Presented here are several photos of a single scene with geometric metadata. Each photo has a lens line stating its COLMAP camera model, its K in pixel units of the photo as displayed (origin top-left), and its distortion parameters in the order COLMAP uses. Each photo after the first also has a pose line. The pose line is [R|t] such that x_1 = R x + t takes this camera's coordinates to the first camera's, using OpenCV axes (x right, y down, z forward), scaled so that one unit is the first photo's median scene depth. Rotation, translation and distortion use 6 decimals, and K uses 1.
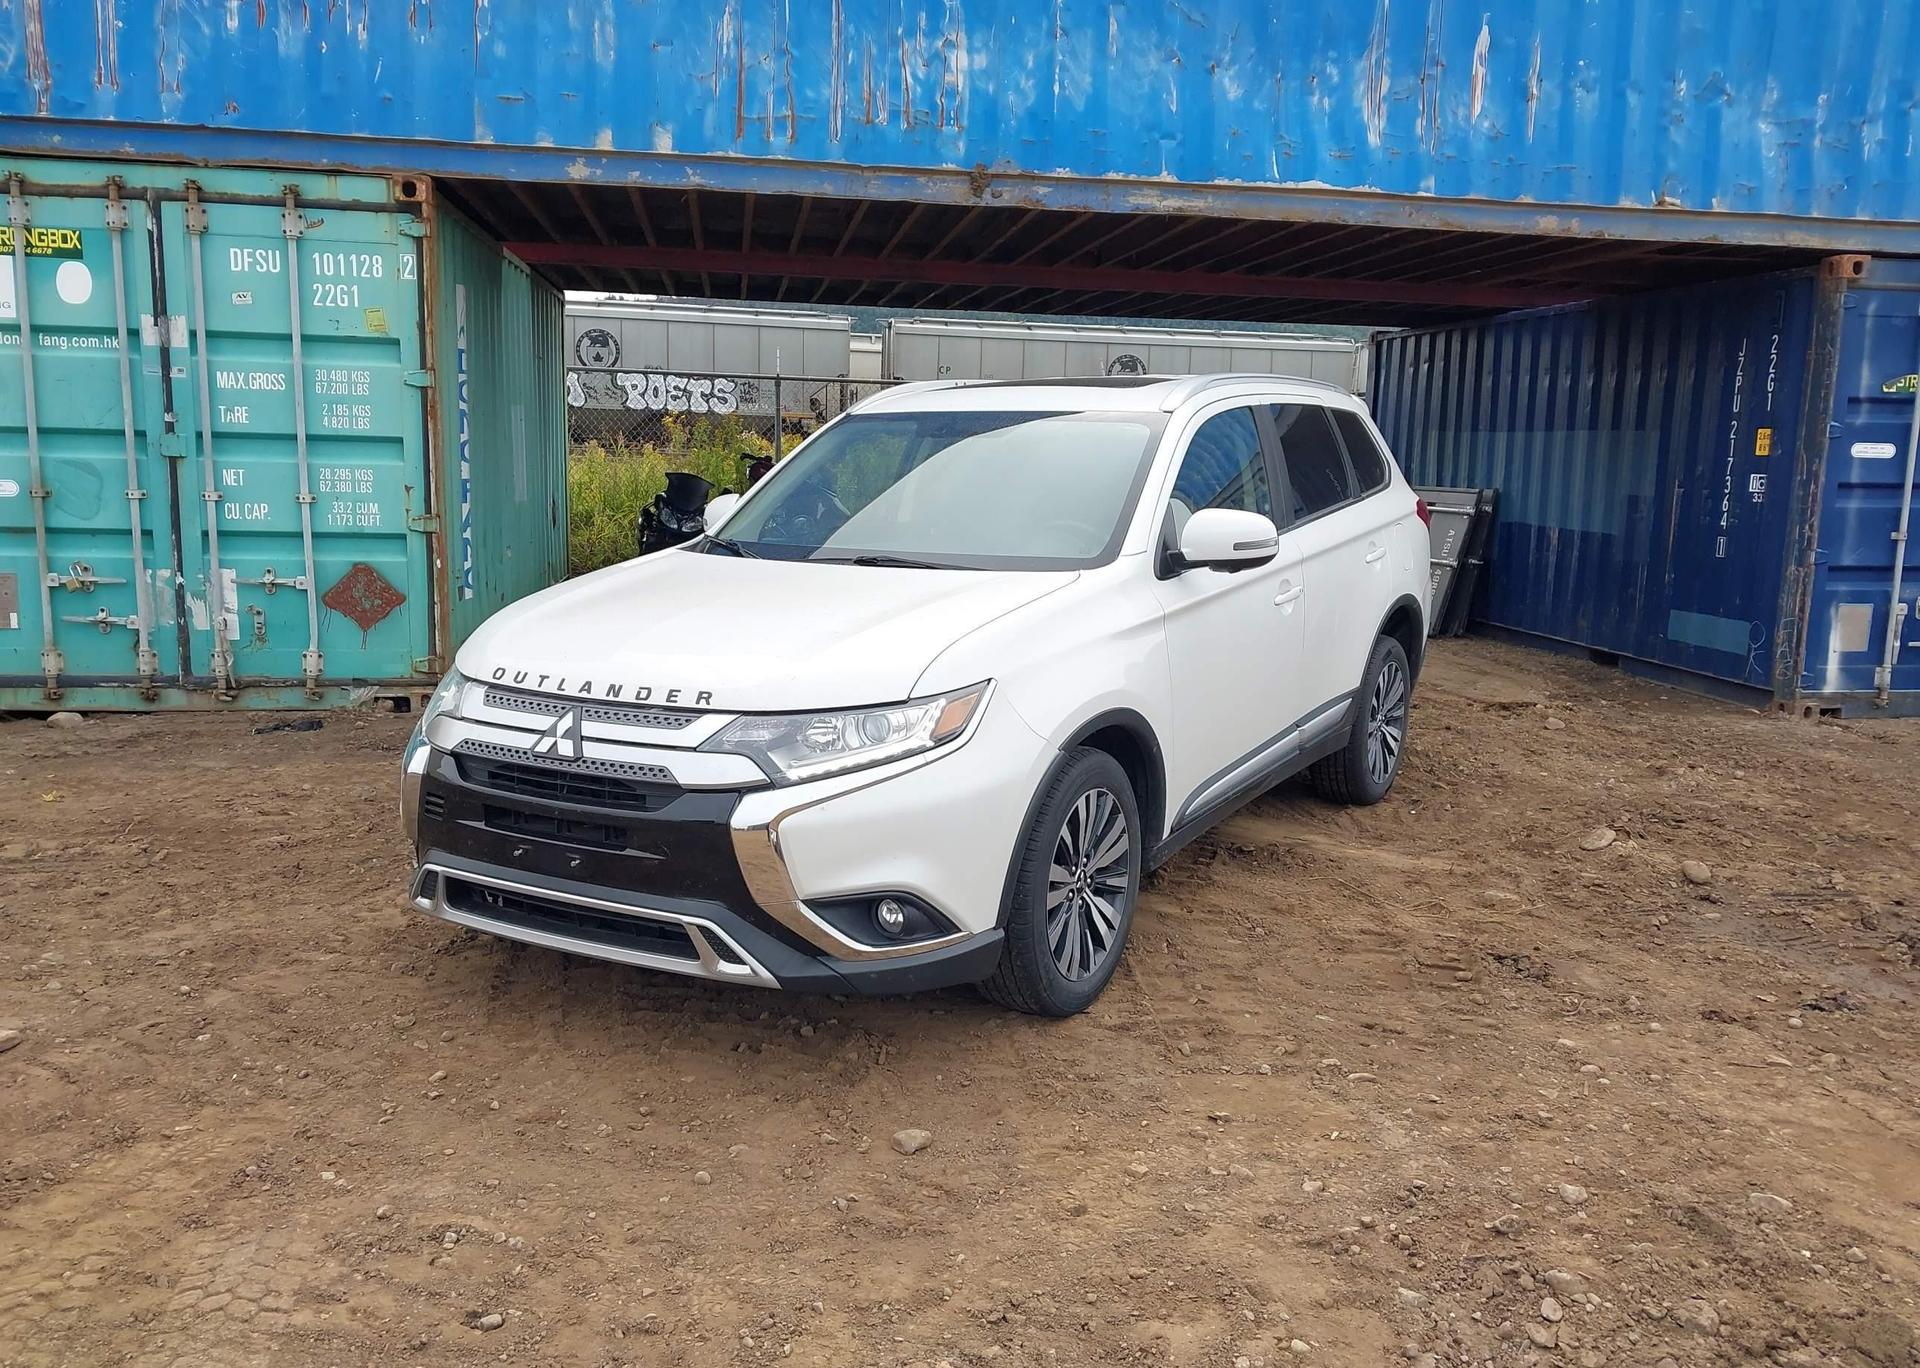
lens RADIAL K [[1515.5, 0, 967.4], [0, 1515.5, 685.5], [0, 0, 1]] dist [0.037848, -0.036294]
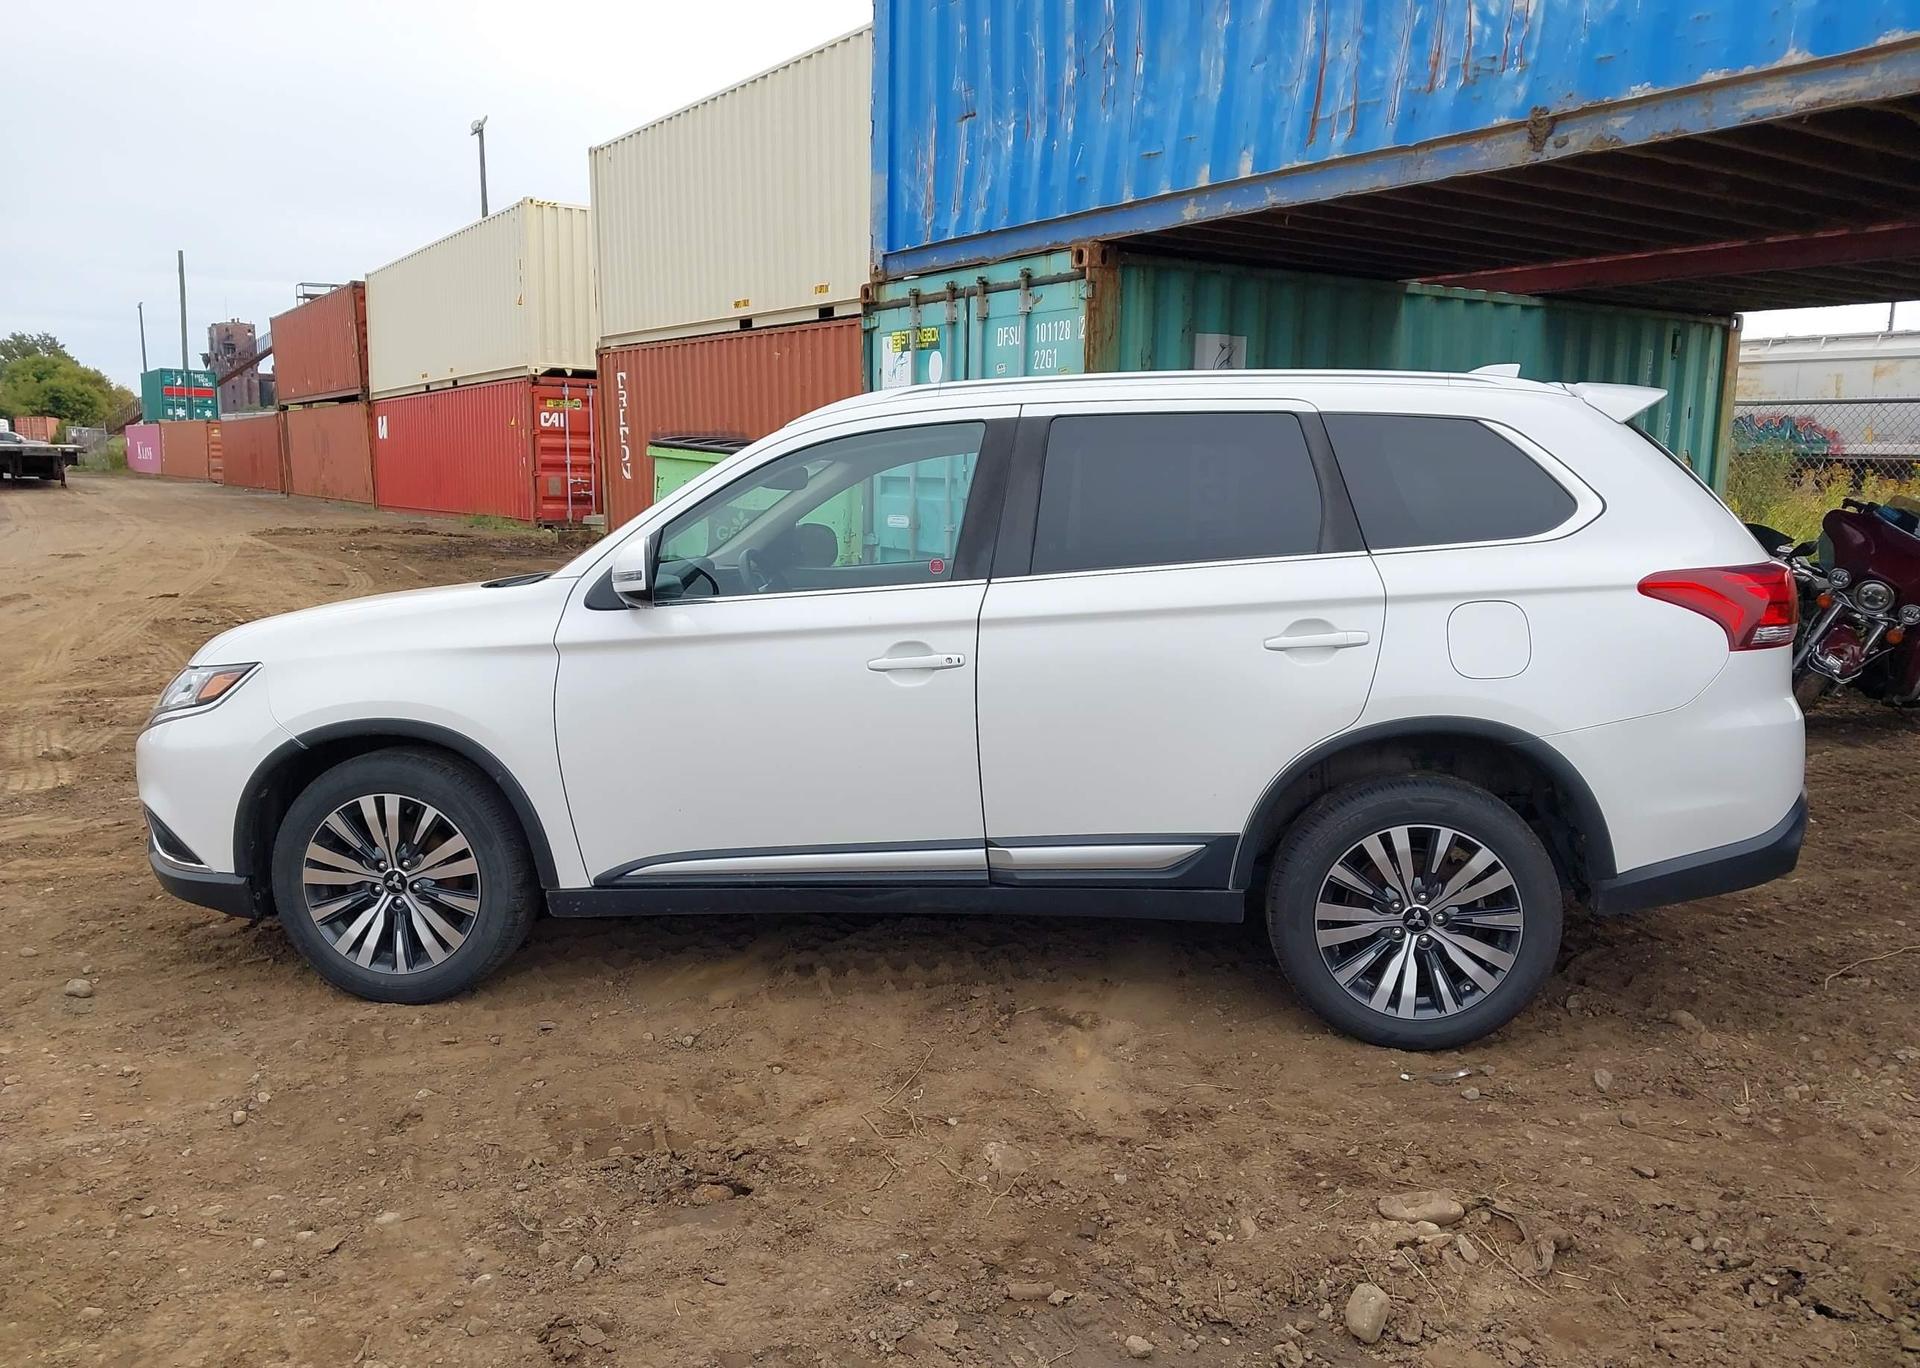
lens RADIAL K [[1515.5, 0, 957.7], [0, 1515.5, 692.1], [0, 0, 1]] dist [0.037848, -0.036294]
pose [[0.408532, 0.117661, -0.905128, 0.649897], [-0.148244, 0.987043, 0.061399, -0.067594], [0.900625, 0.109096, 0.420682, 0.493557]]
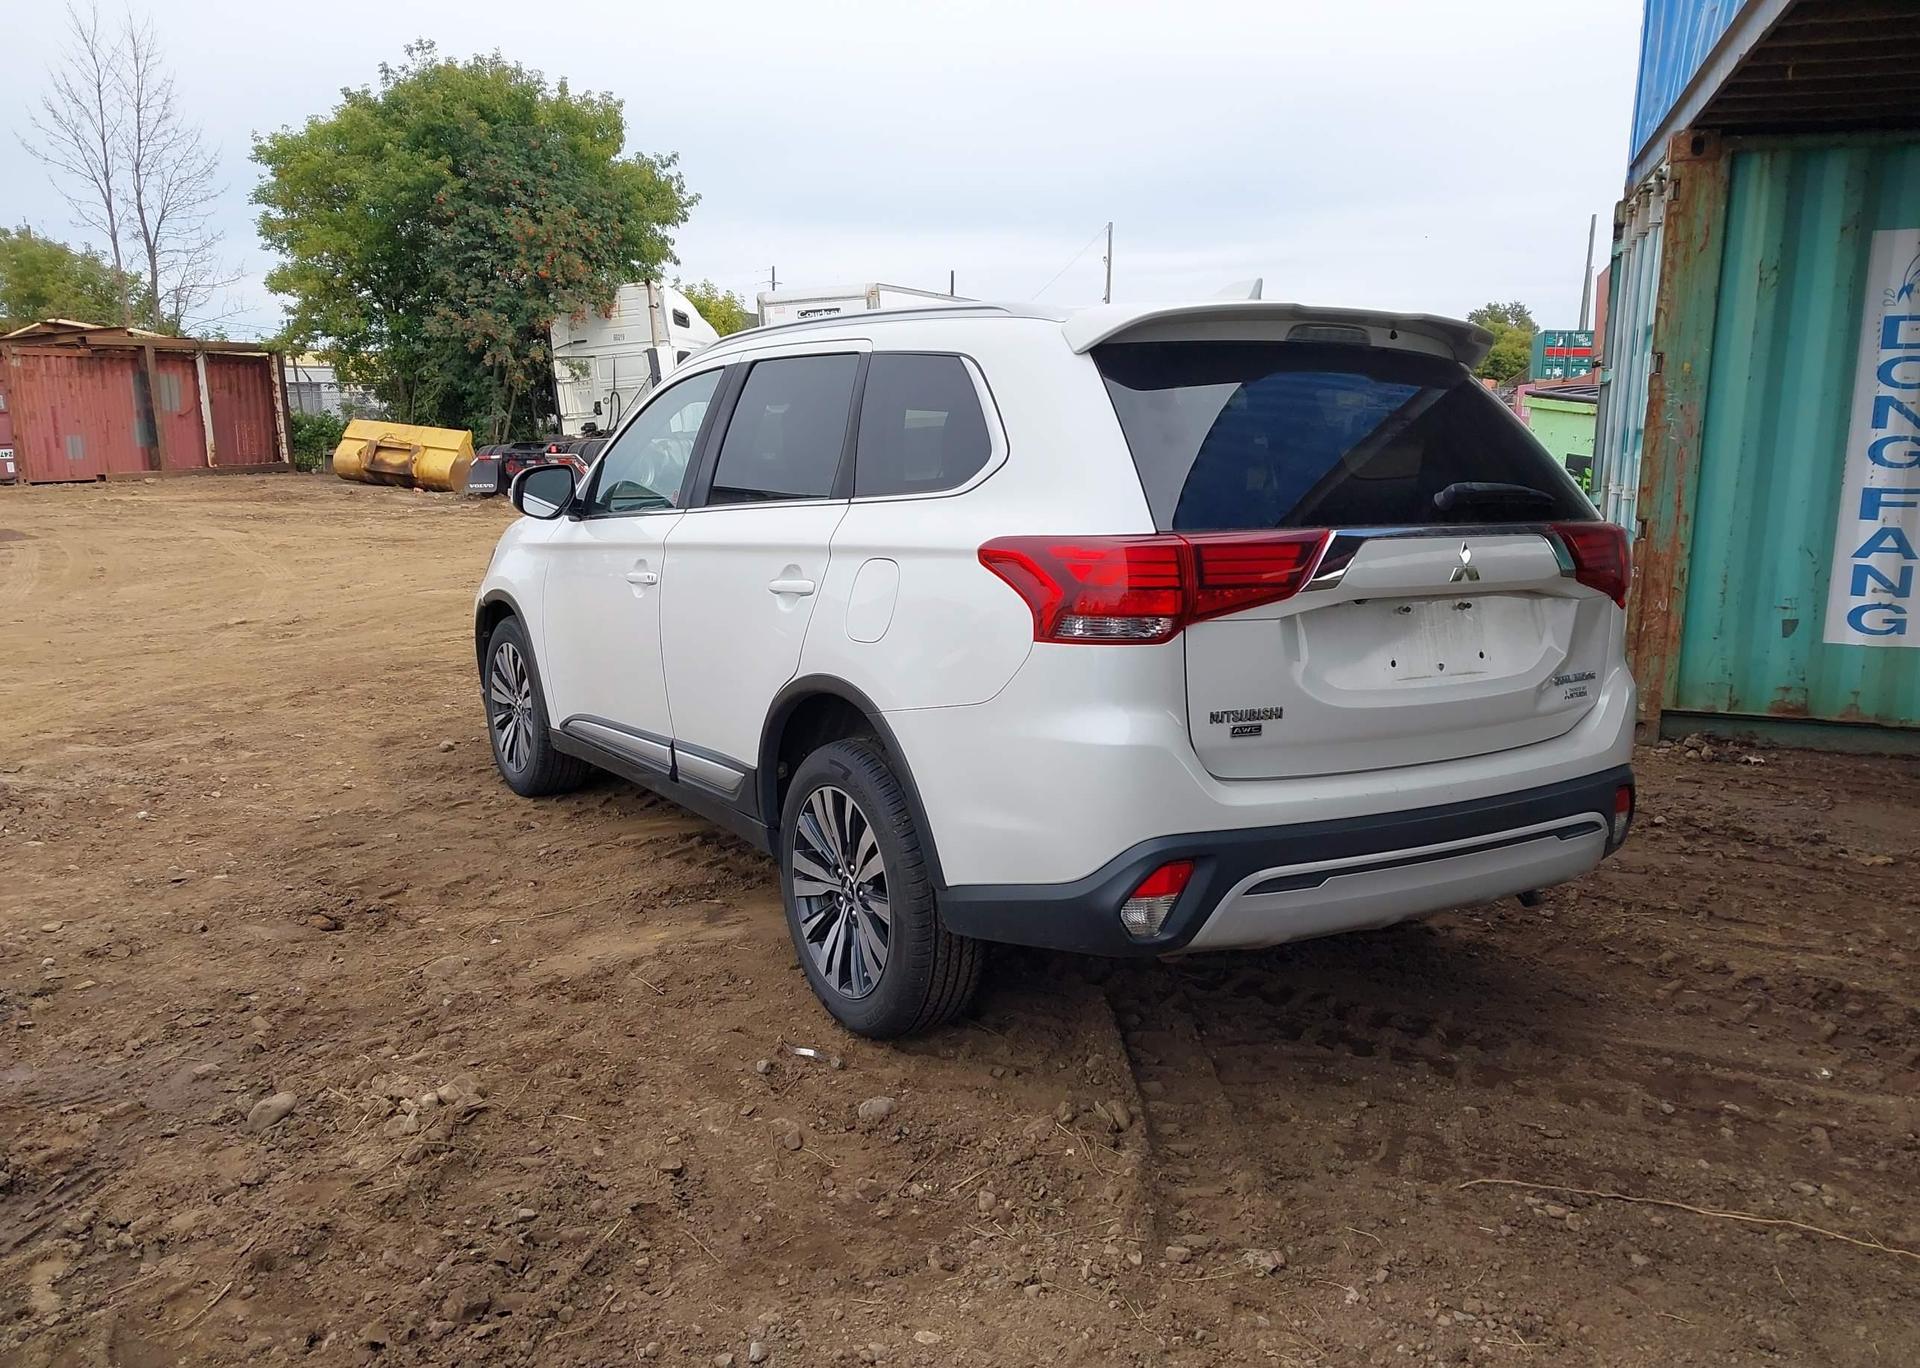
lens RADIAL K [[1515.5, 0, 968.1], [0, 1515.5, 680.7], [0, 0, 1]] dist [0.037848, -0.036294]
pose [[-0.455788, 0.131905, -0.880260, 0.655553], [-0.159721, 0.960785, 0.226673, -0.167262], [0.875641, 0.243911, -0.416846, 1.103930]]
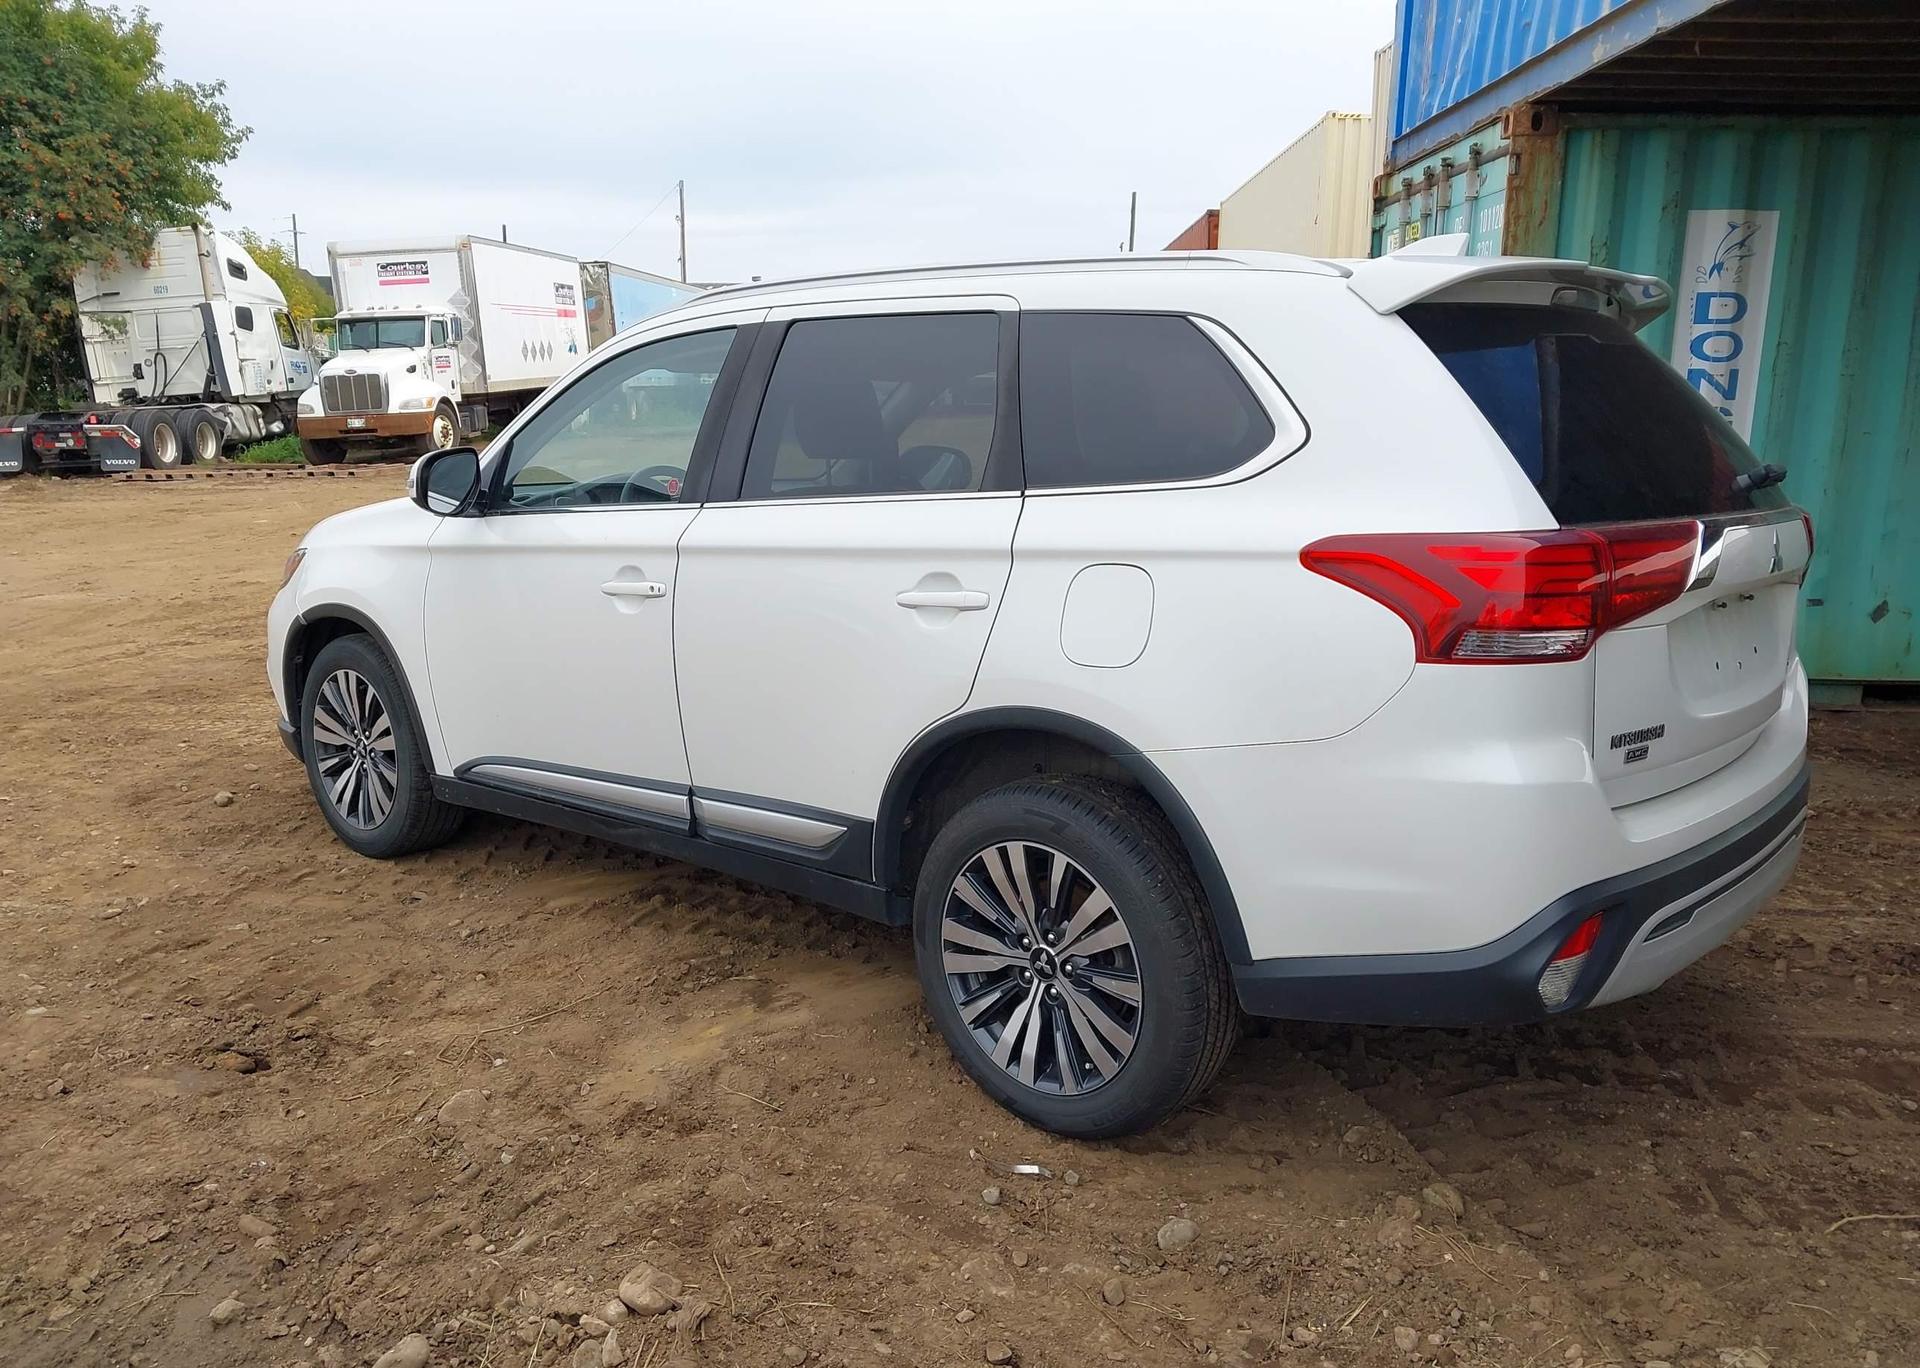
lens RADIAL K [[1515.5, 0, 957.2], [0, 1515.5, 684.1], [0, 0, 1]] dist [0.037848, -0.036294]
pose [[-0.183863, 0.170485, -0.968054, 0.635931], [-0.170976, 0.964284, 0.202295, -0.134773], [0.967968, 0.202708, -0.148148, 0.898366]]
